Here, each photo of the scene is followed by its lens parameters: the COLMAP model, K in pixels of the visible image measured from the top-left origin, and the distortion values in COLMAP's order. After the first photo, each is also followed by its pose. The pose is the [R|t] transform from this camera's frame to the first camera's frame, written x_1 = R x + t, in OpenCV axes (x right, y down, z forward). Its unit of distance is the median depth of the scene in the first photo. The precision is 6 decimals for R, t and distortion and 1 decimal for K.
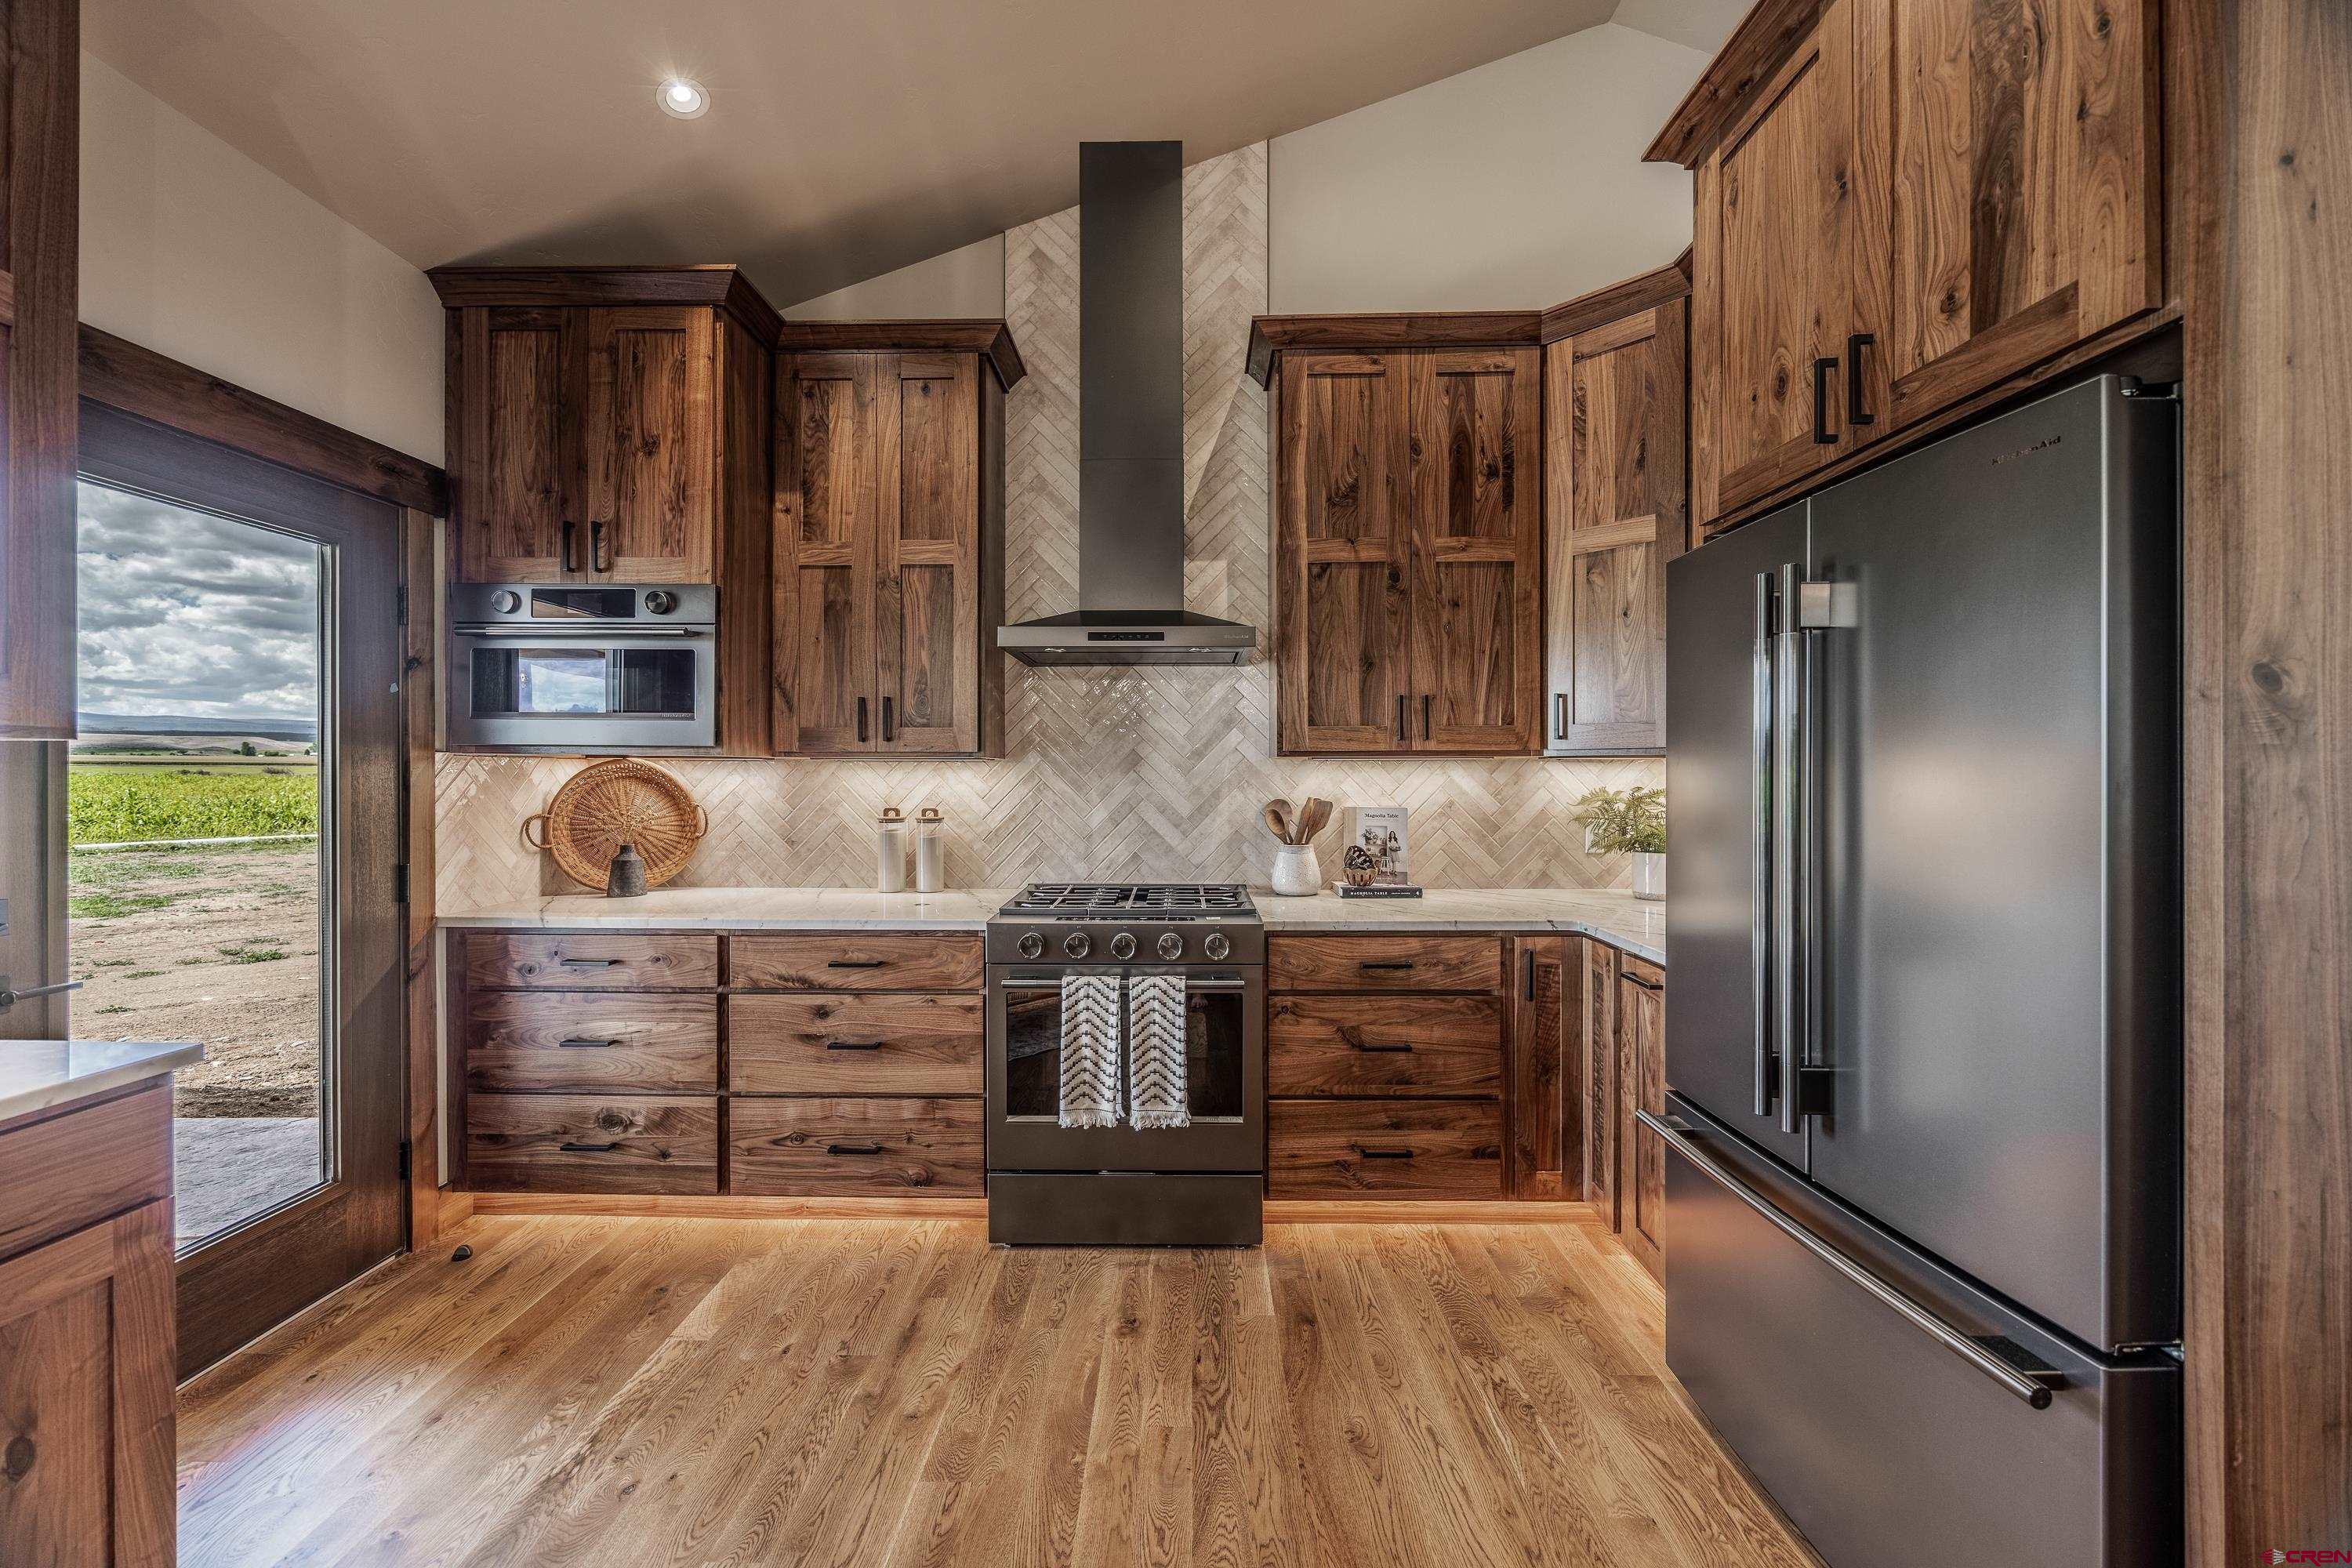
lens RADIAL K [[890.5, 0, 1173.9], [0, 890.5, 778.3], [0, 0, 1]] dist [-0.002625, -0.000466]
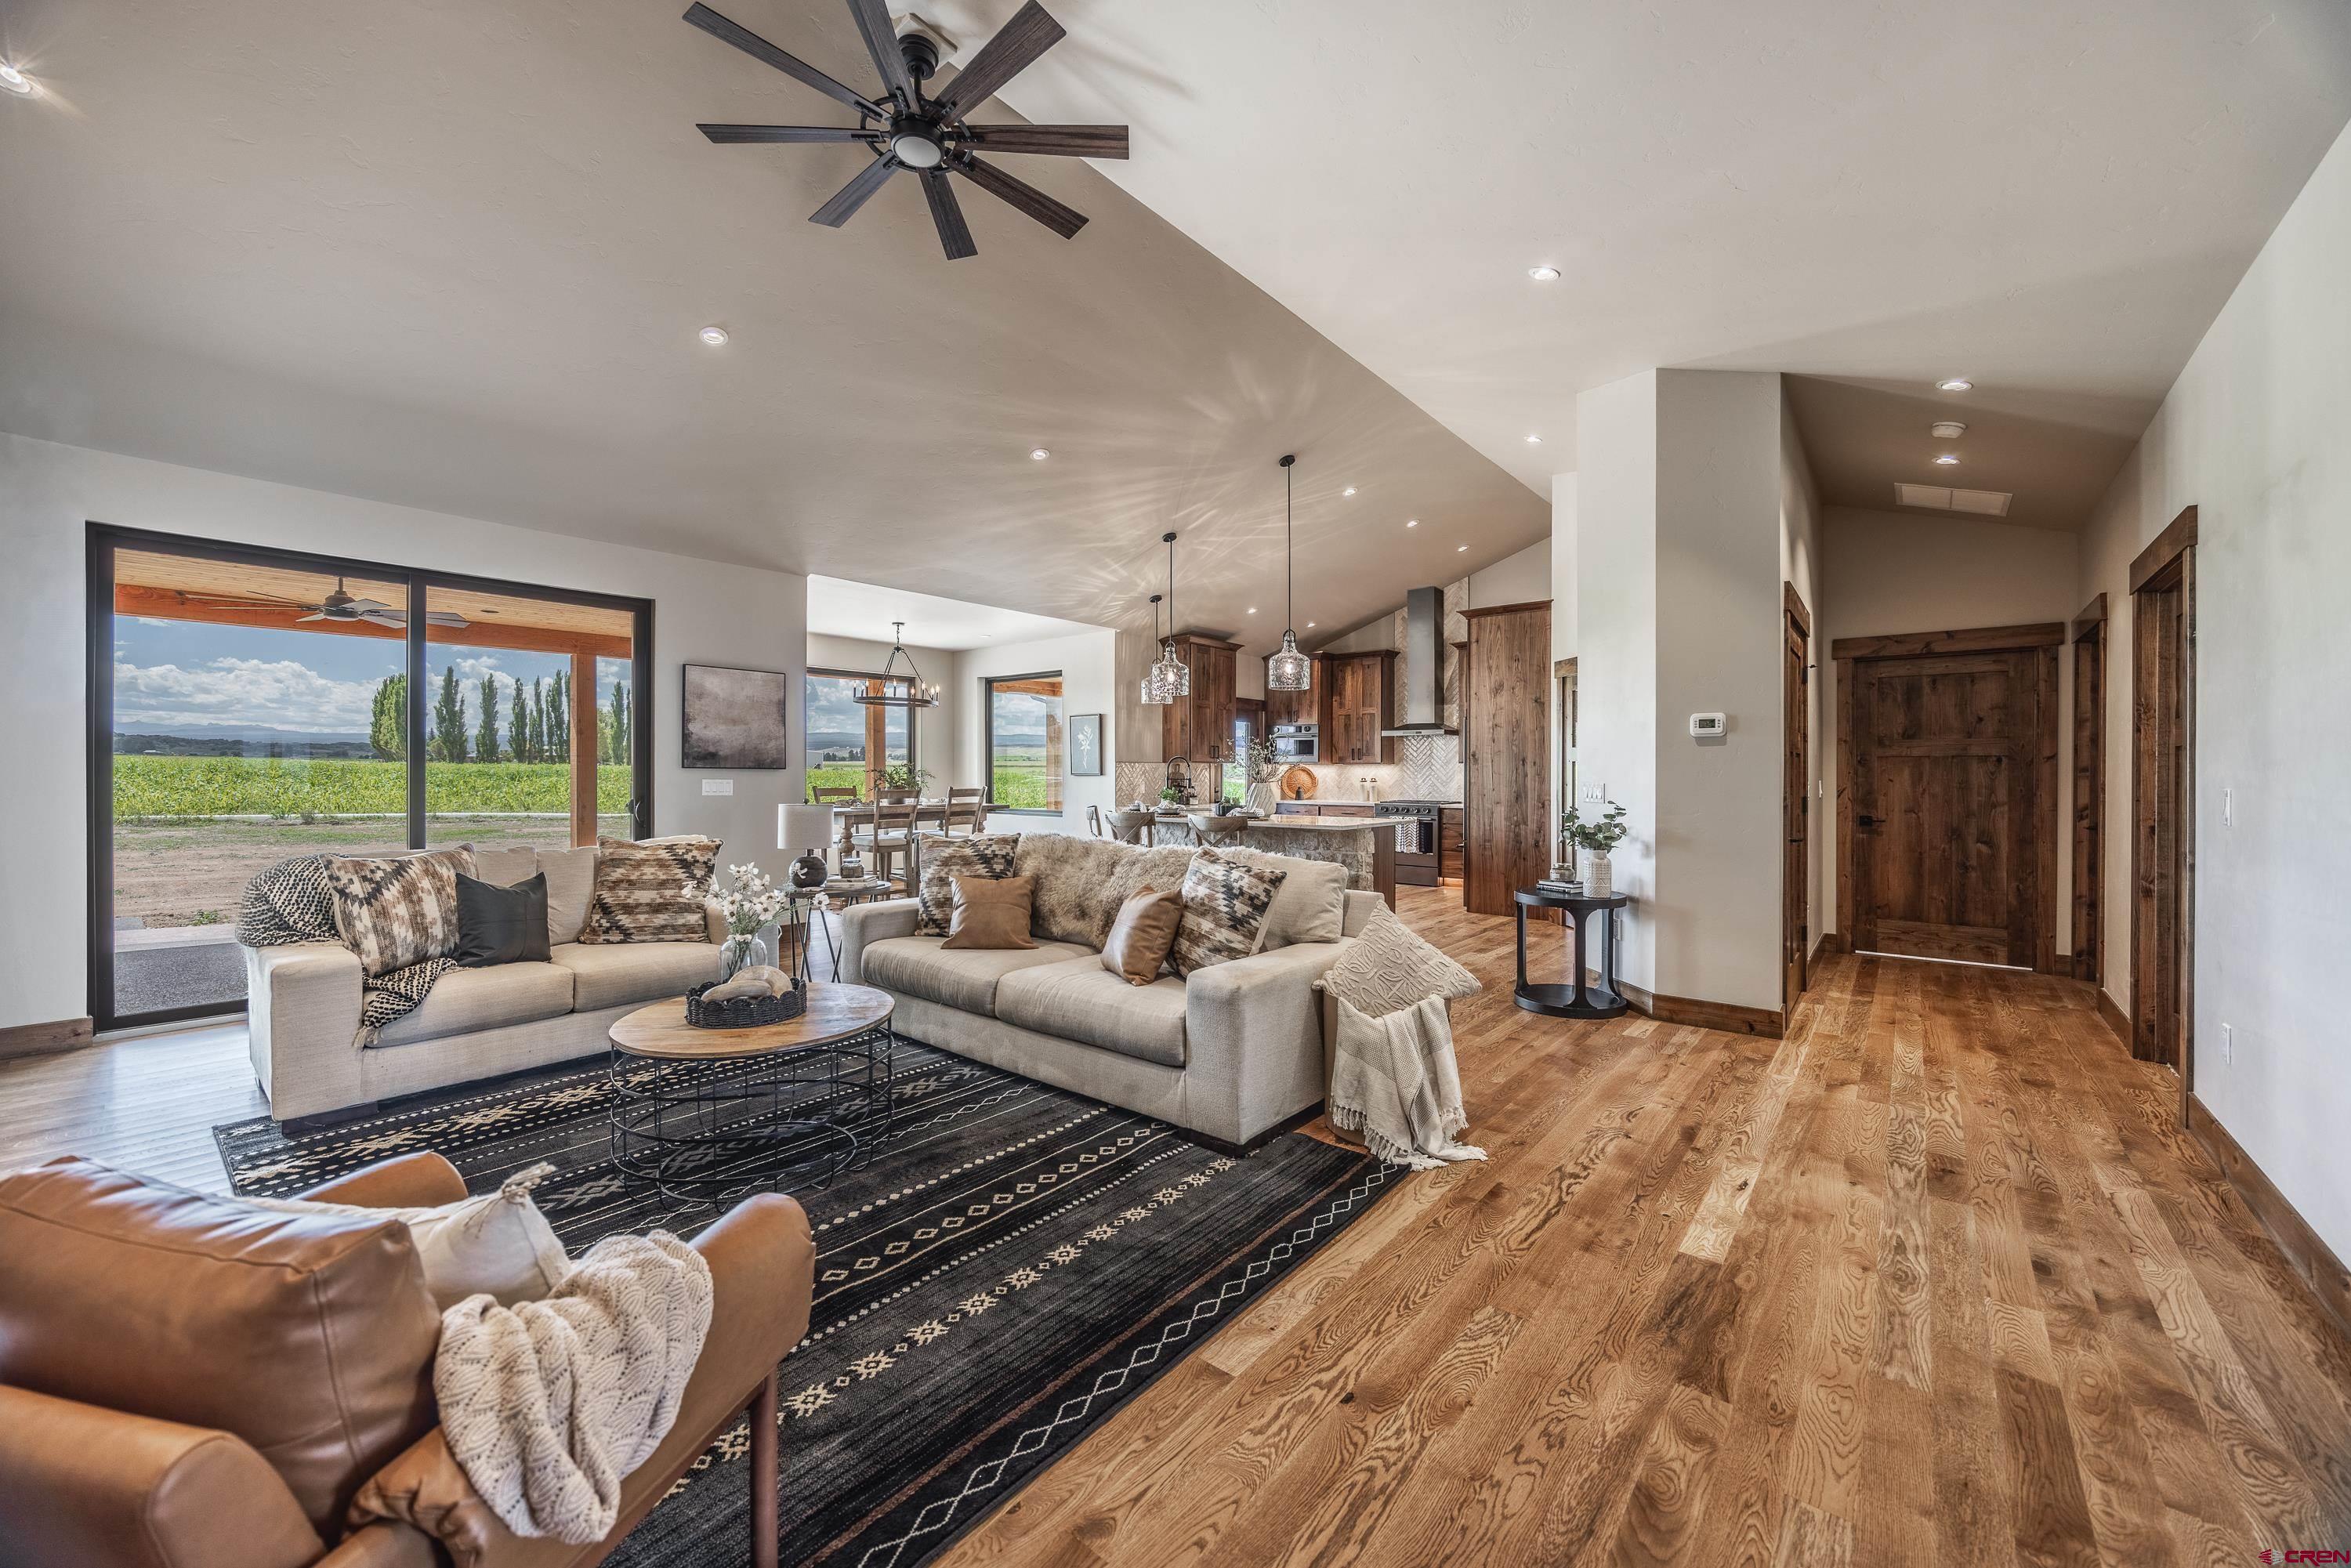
lens RADIAL K [[890.1, 0, 1173.4], [0, 890.1, 778.3], [0, 0, 1]] dist [-0.002625, -0.000466]
pose [[0.777374, 0.005806, -0.629012, 1.493673], [-0.003866, 0.999983, 0.004453, 0.024085], [0.629027, -0.001030, 0.777383, -2.524845]]
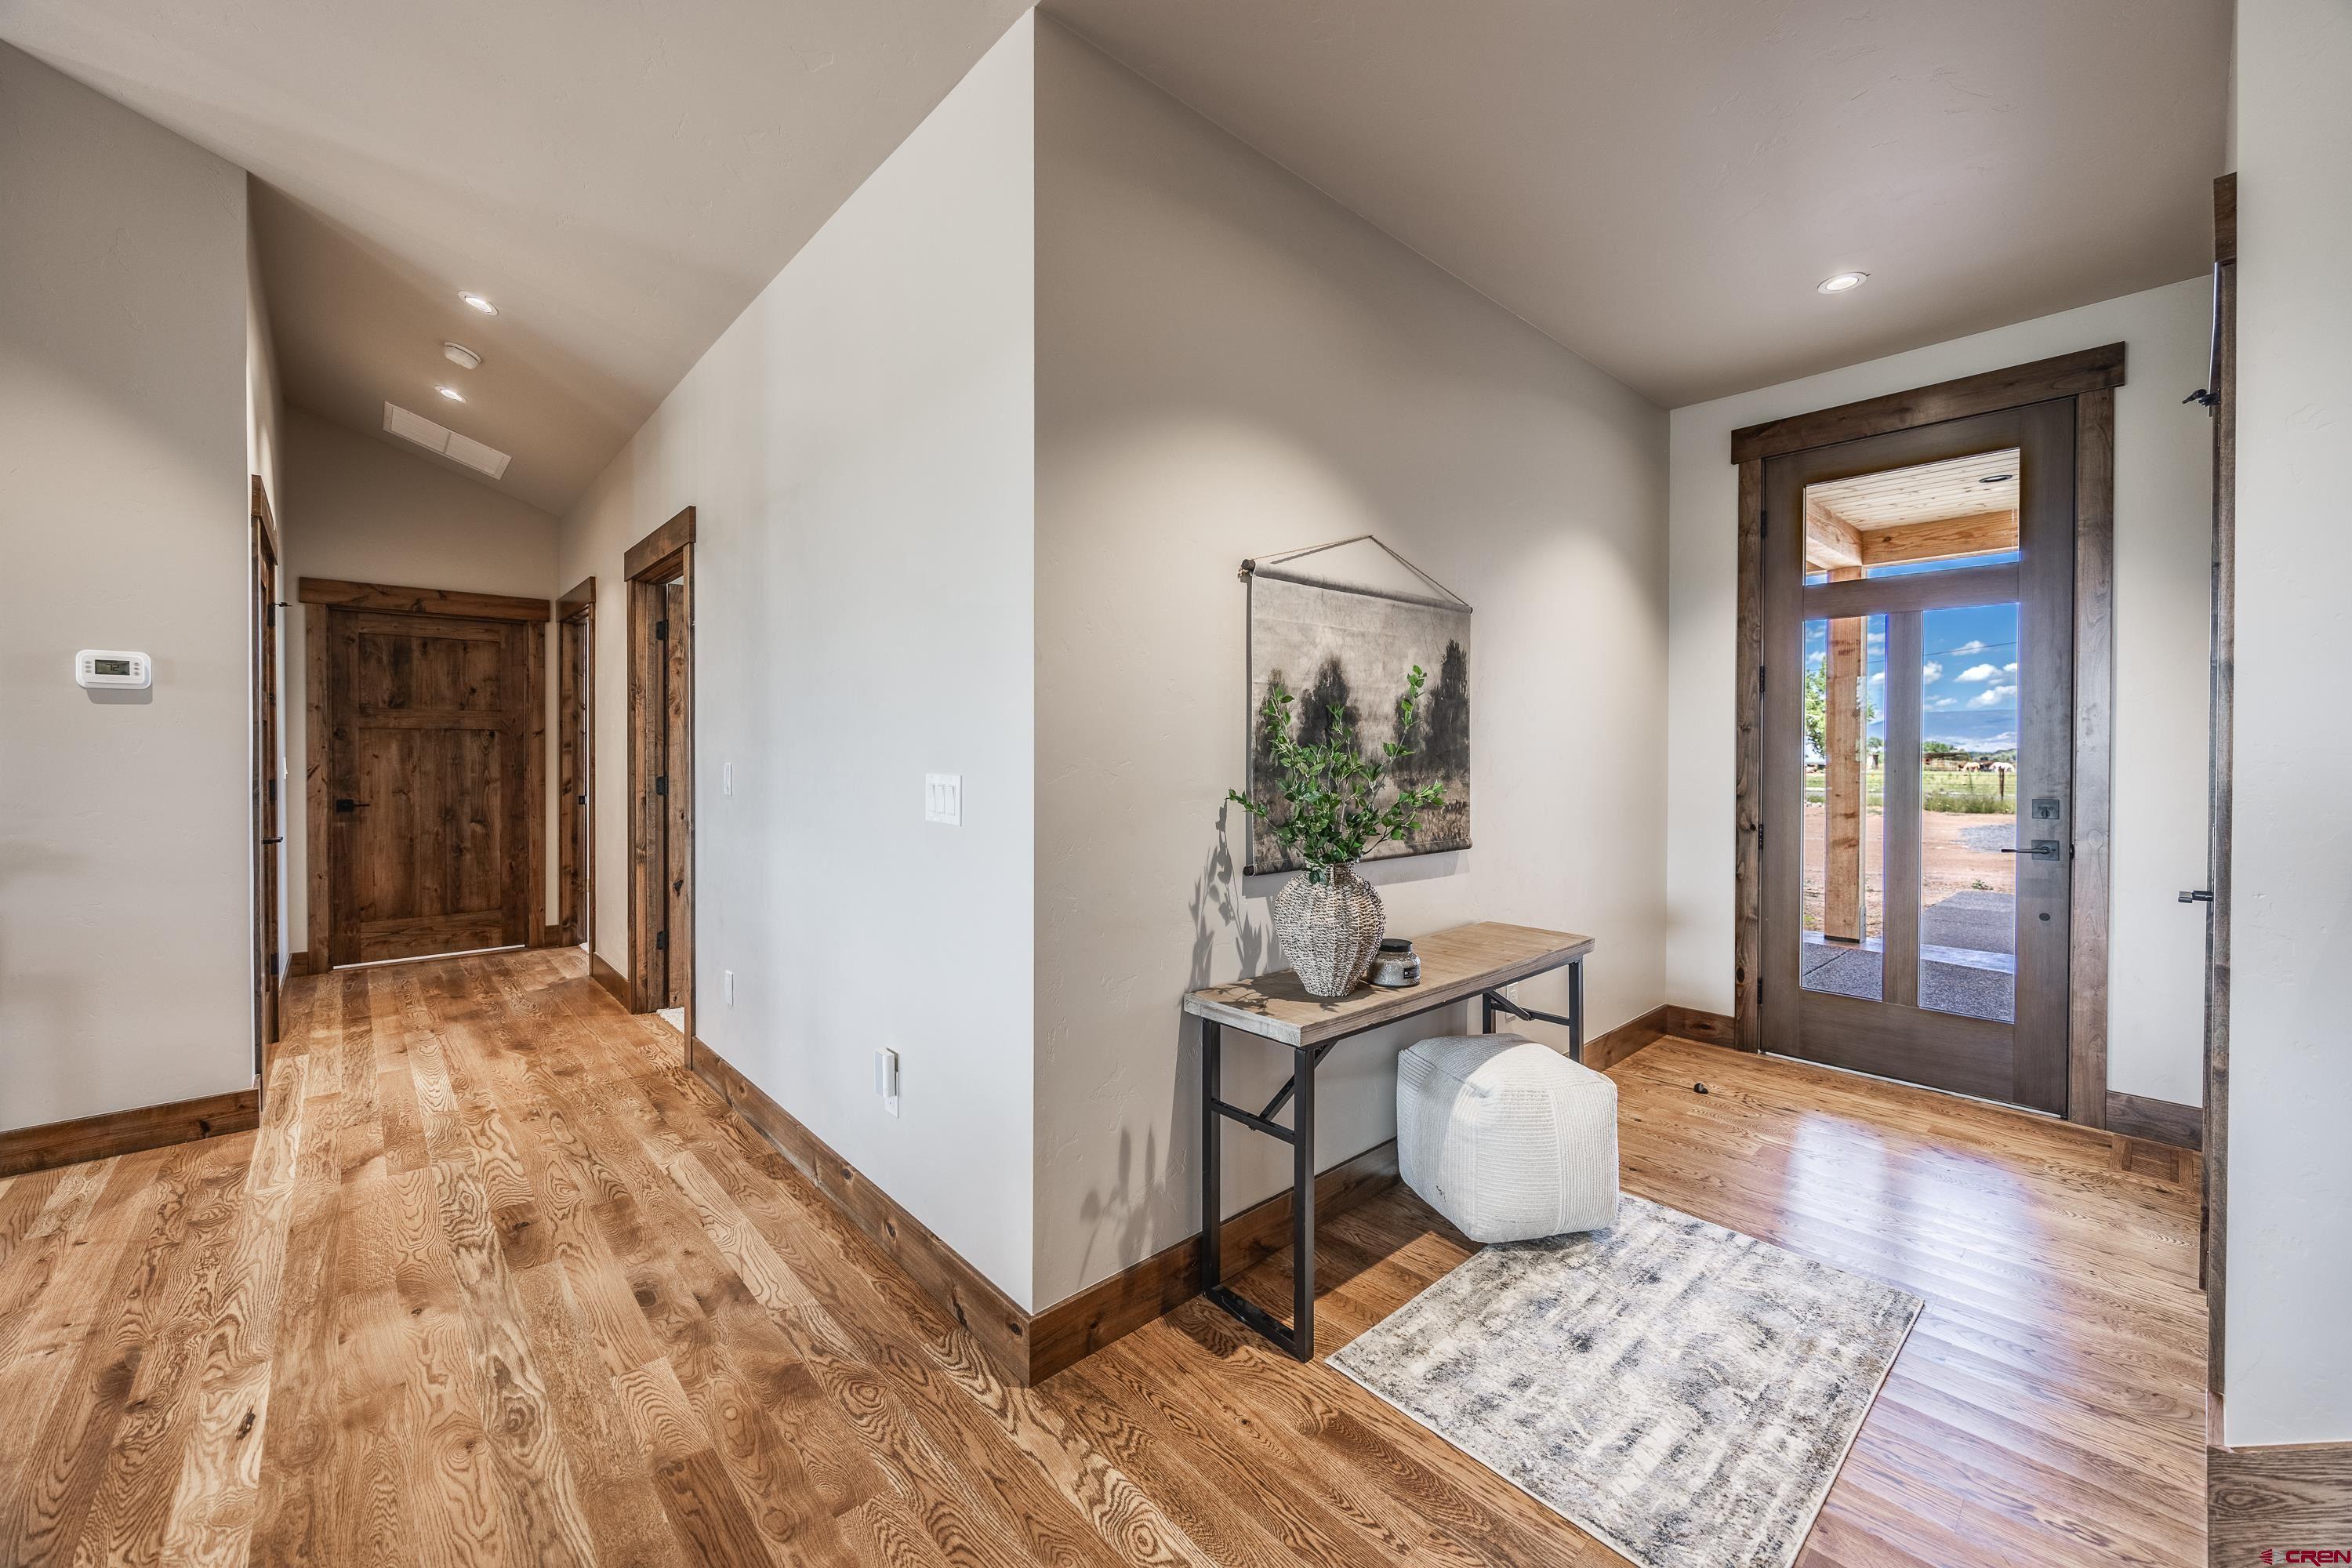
lens RADIAL K [[921.5, 0, 1173.8], [0, 921.5, 757.8], [0, 0, 1]] dist [-0.002422, -0.000491]
pose [[0.733468, -0.002057, 0.679721, 1.347923], [-0.001593, 0.999987, 0.004746, 0.022488], [-0.679723, -0.004564, 0.733455, -2.046808]]
